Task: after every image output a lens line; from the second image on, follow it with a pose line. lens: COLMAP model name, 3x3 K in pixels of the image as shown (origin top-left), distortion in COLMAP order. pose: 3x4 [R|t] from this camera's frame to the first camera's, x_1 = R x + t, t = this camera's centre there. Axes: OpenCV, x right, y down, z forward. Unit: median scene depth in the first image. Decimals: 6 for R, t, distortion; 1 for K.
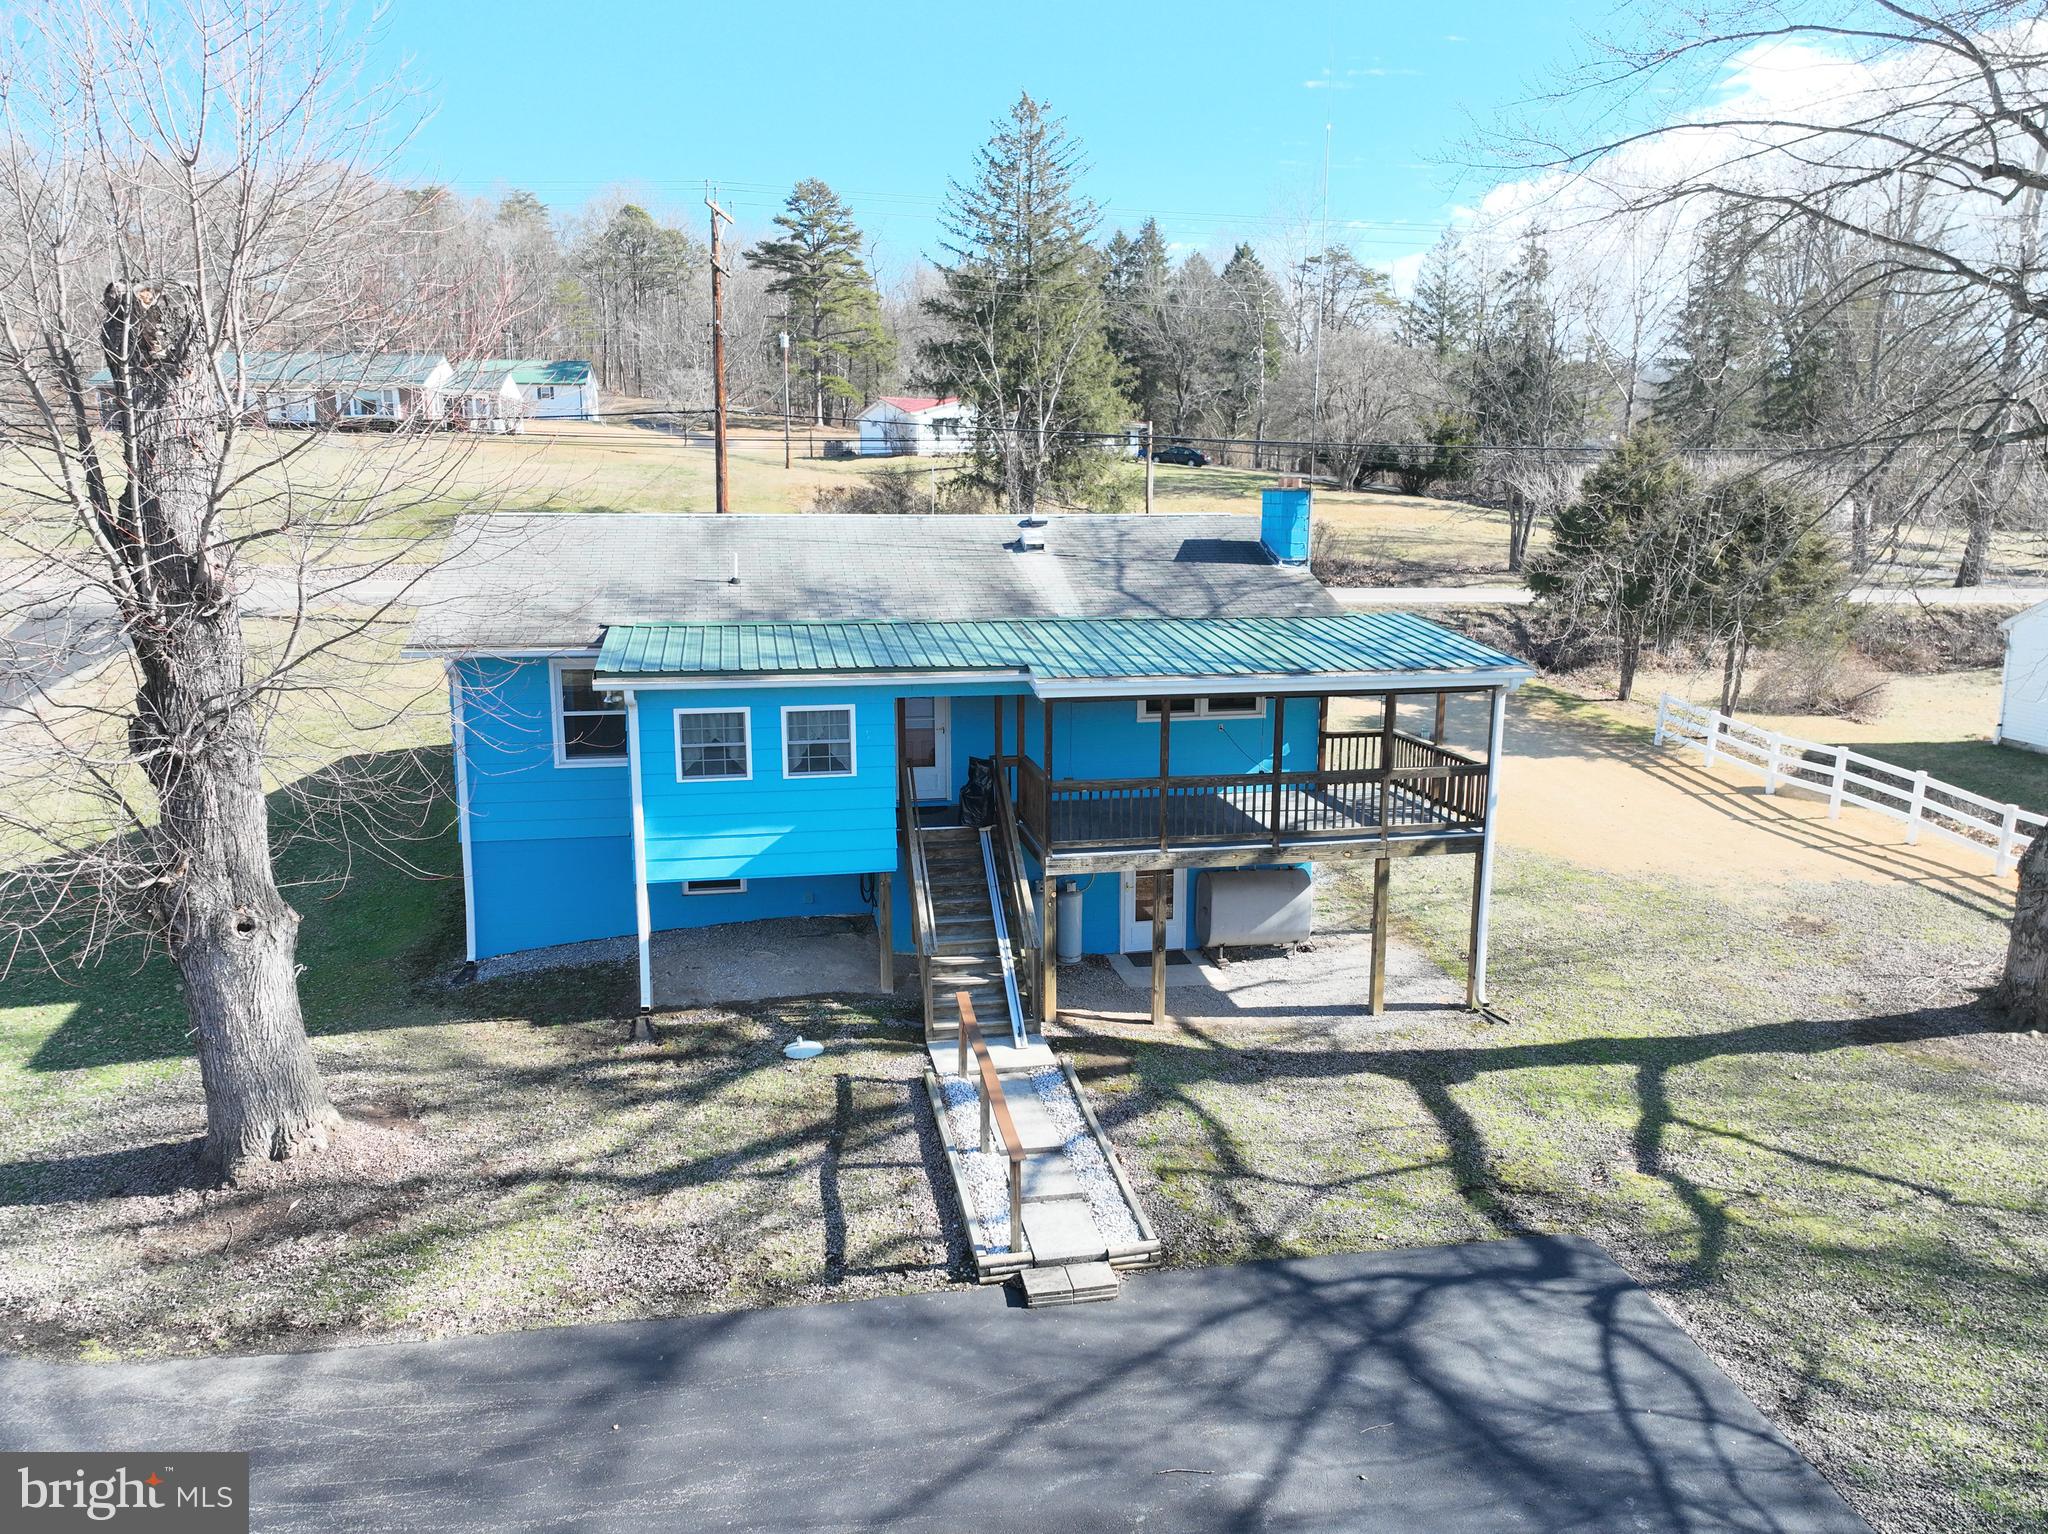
lens RADIAL K [[1449.7, 0, 1034.3], [0, 1449.7, 771.9], [0, 0, 1]] dist [-0.003101, 0.010410]
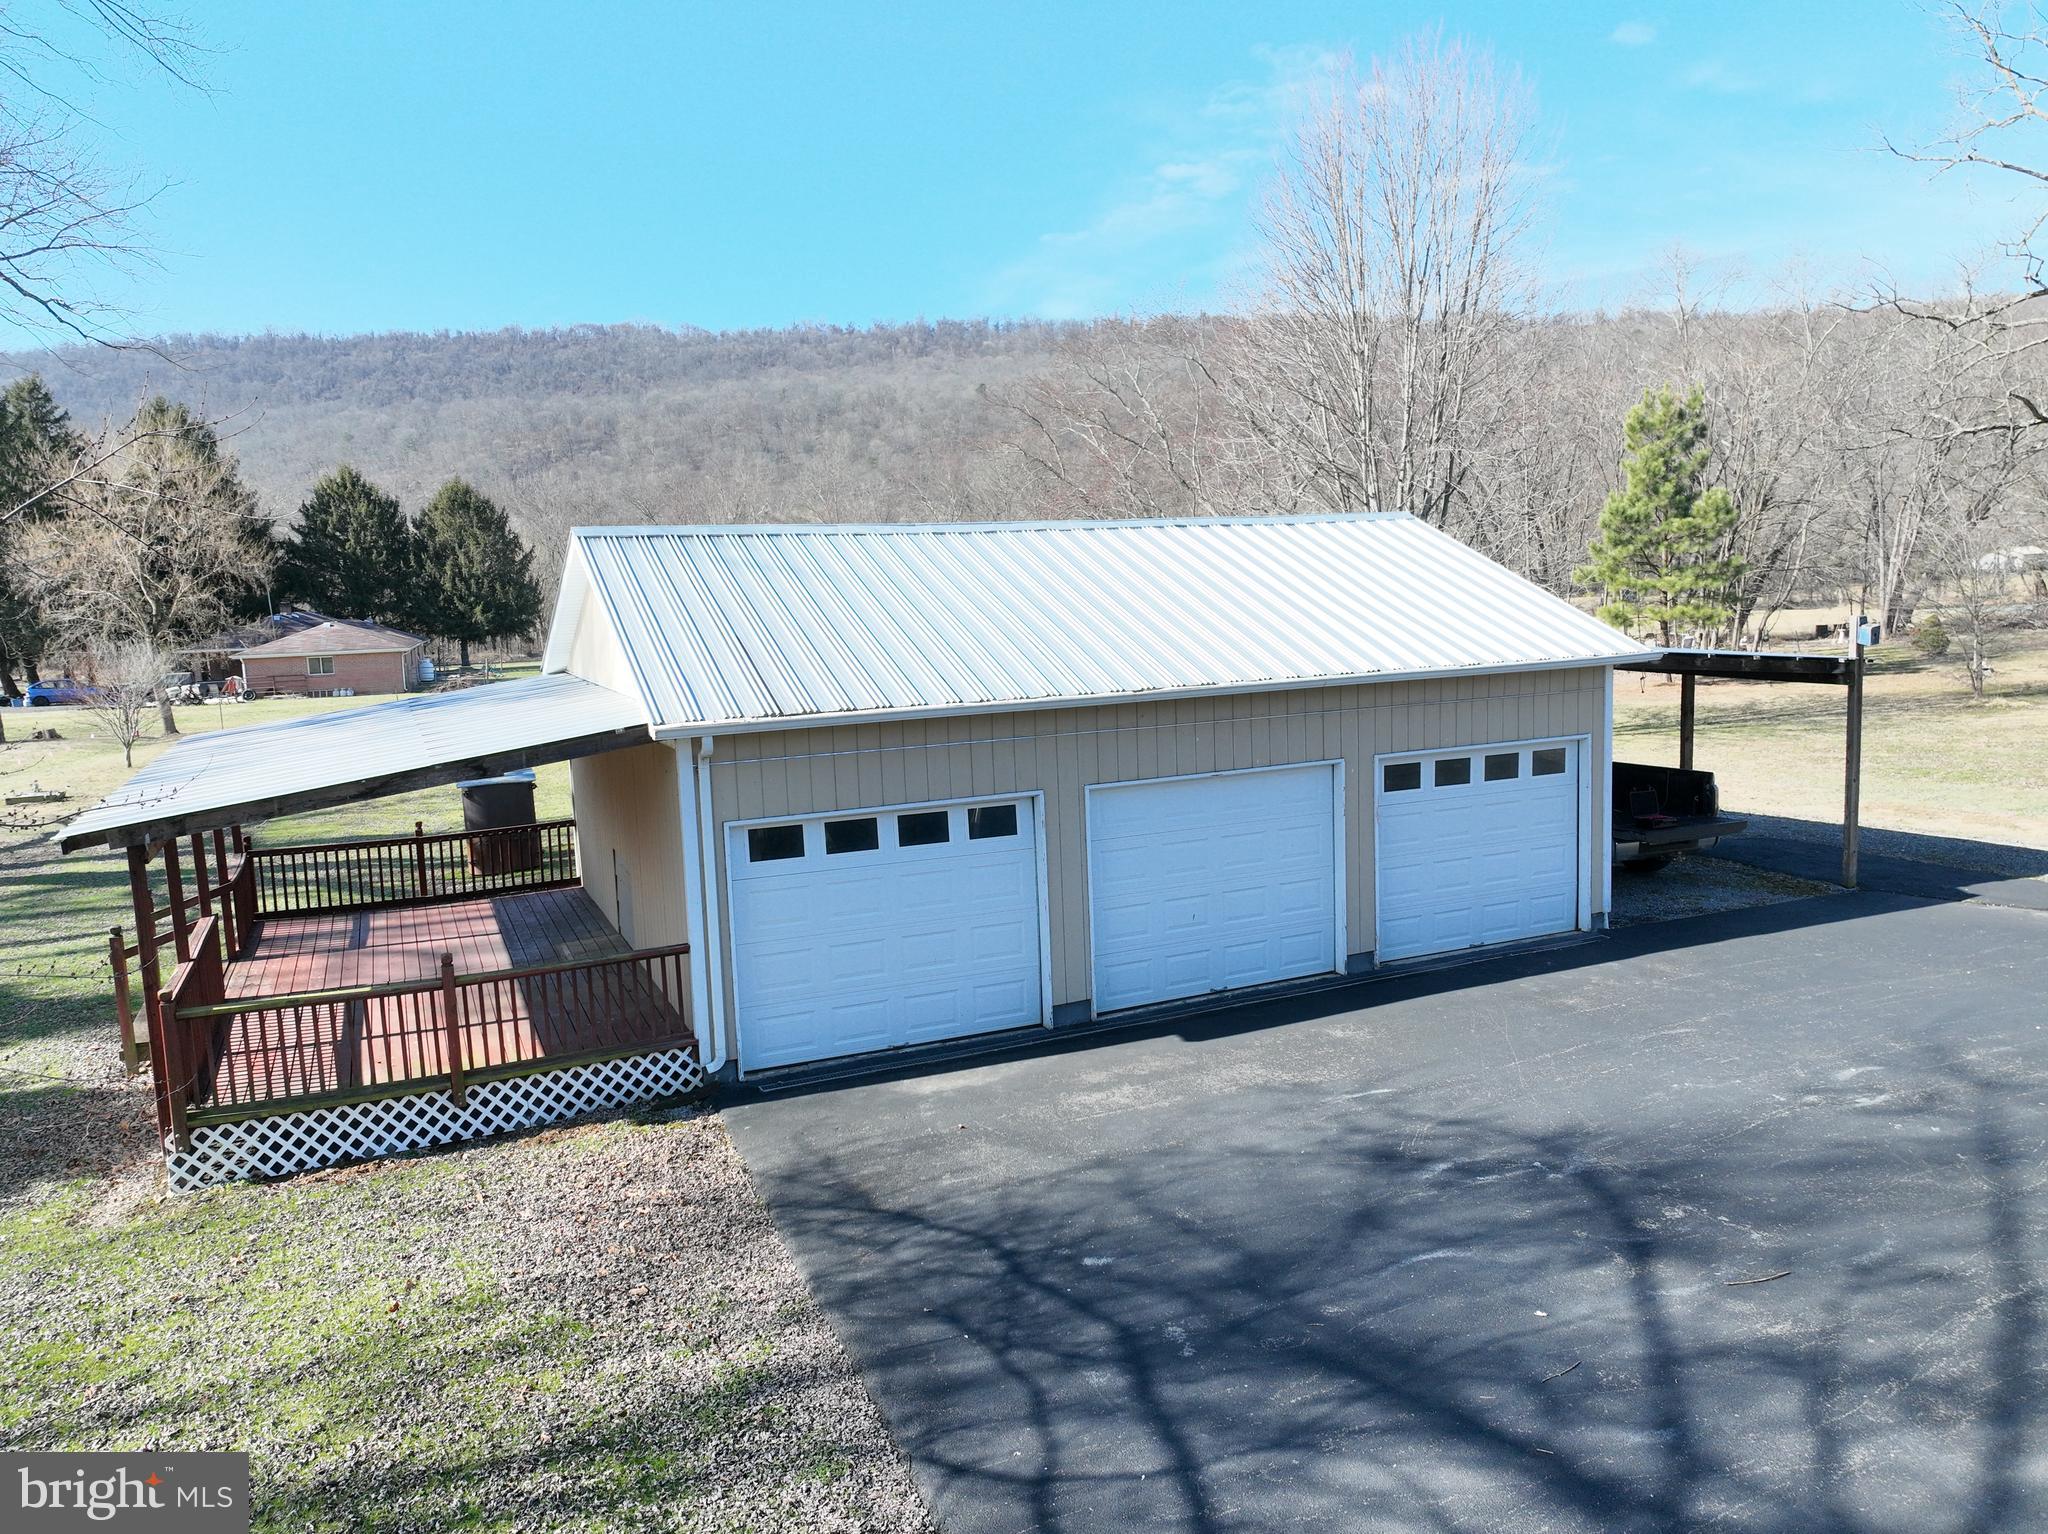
lens RADIAL K [[1449.7, 0, 1020.2], [0, 1449.7, 760.2], [0, 0, 1]] dist [-0.003101, 0.010410]
pose [[-0.976142, 0.059892, -0.208711, 0.377170], [-0.008724, 0.949613, 0.313304, 0.002022], [0.216959, 0.307650, -0.926434, 0.941920]]
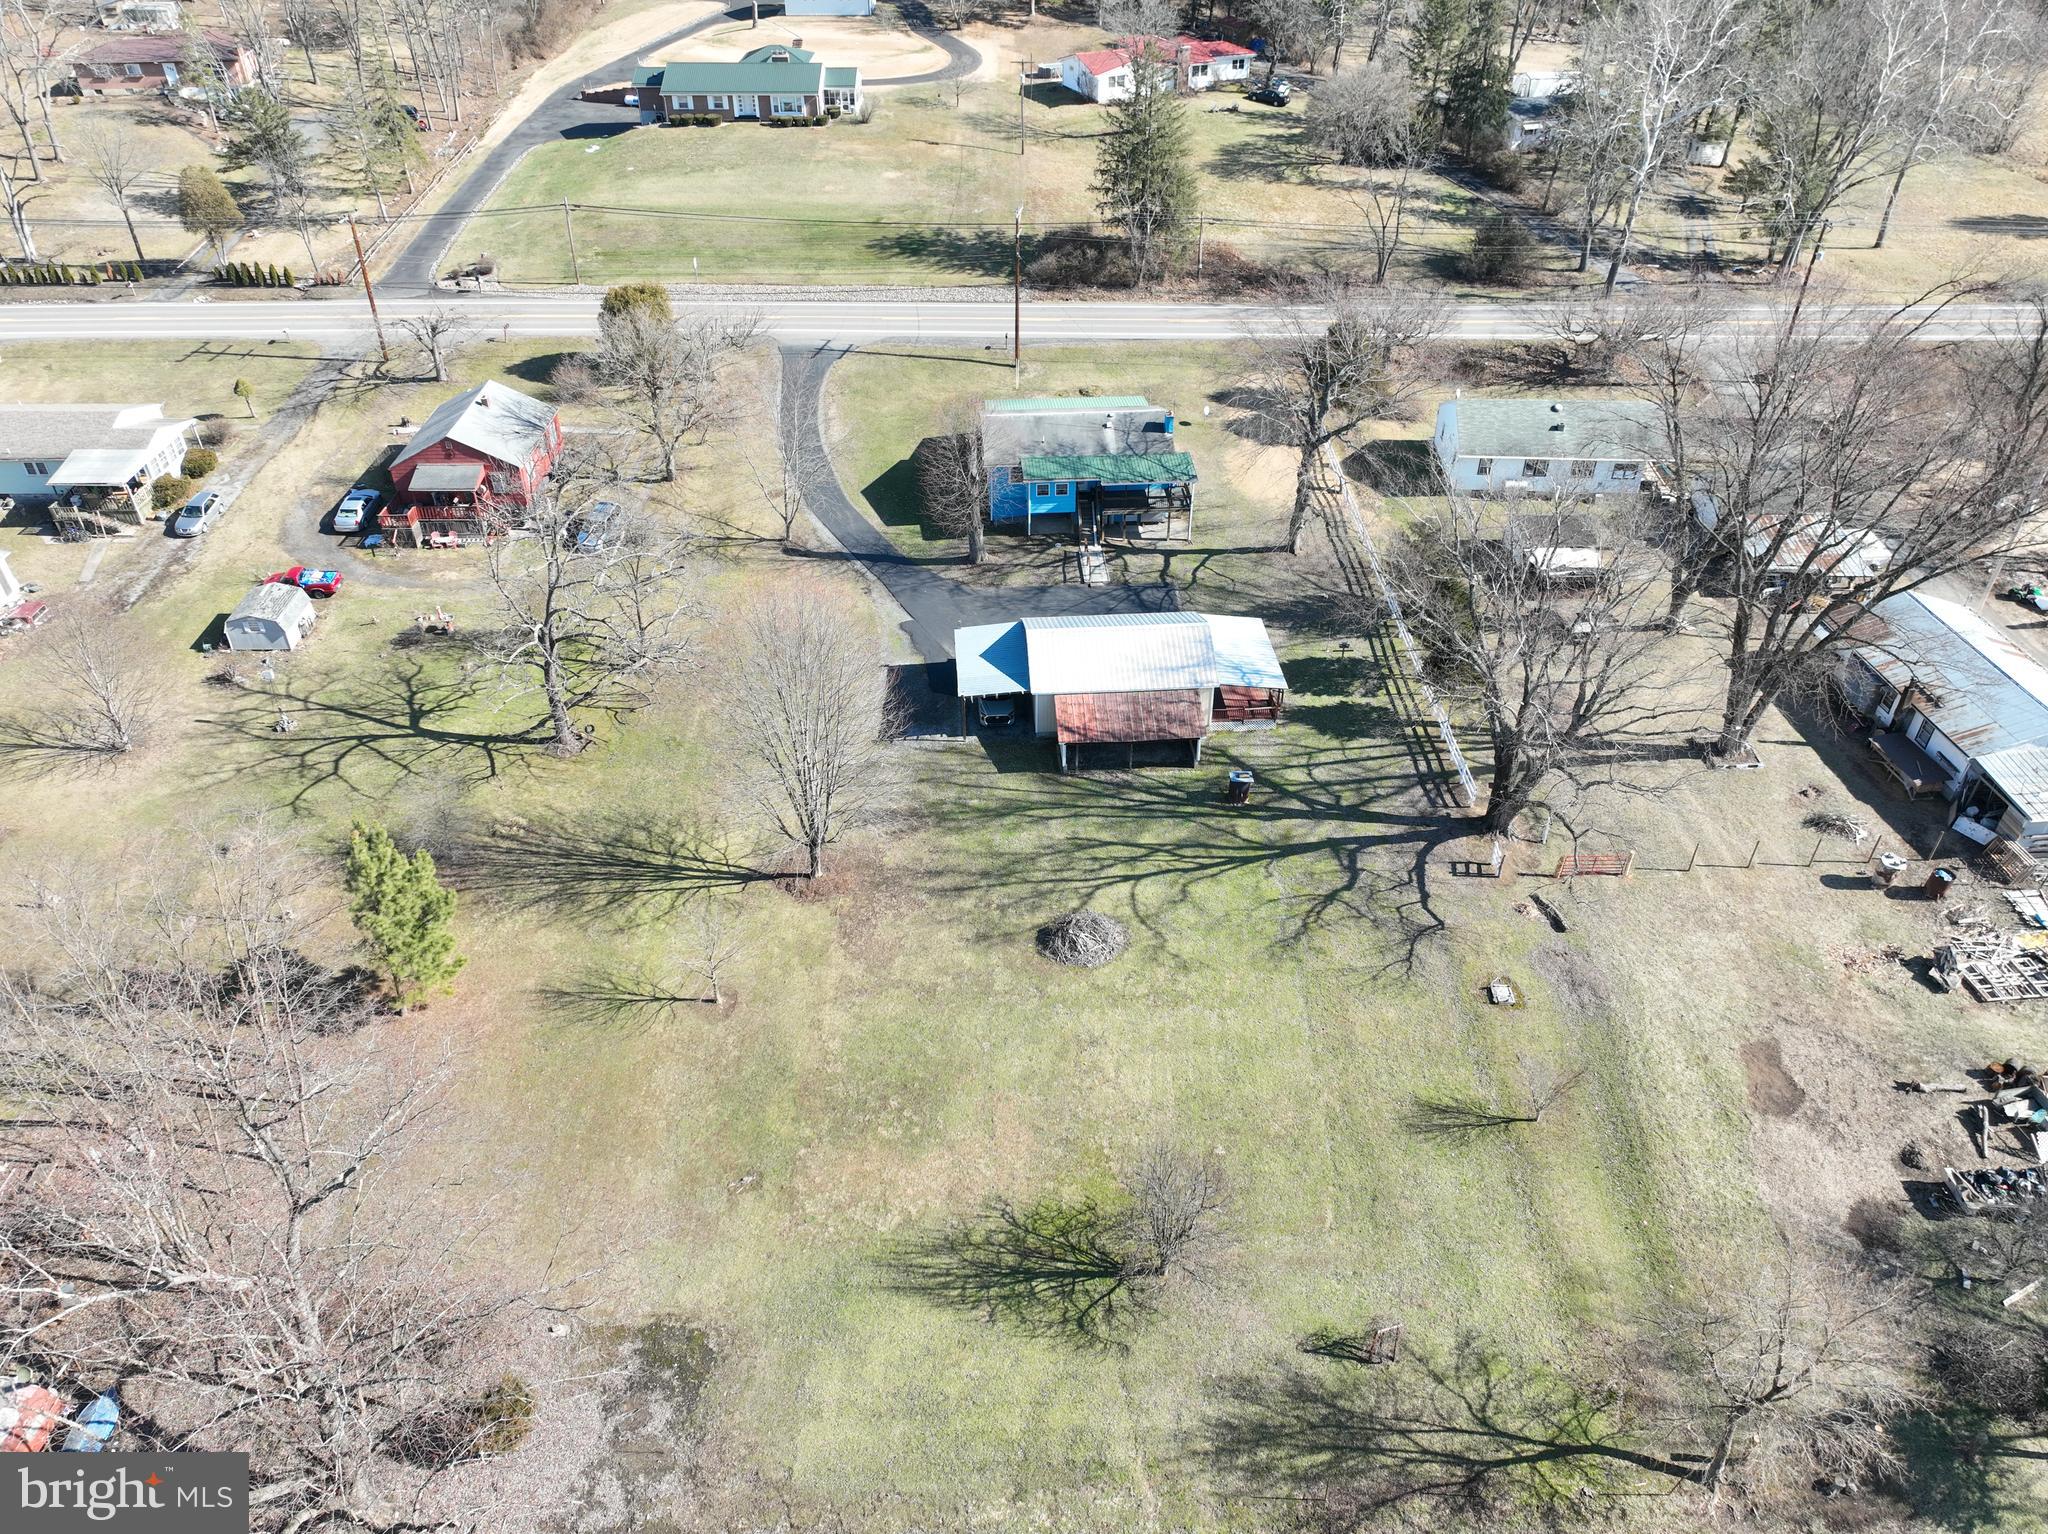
lens RADIAL K [[1449.7, 0, 1021.9], [0, 1449.7, 763.5], [0, 0, 1]] dist [-0.003101, 0.010410]
pose [[0.991220, 0.074282, -0.109387, 0.376504], [-0.020269, 0.902866, 0.429444, -1.434007], [0.130662, -0.423456, 0.896444, -4.369620]]
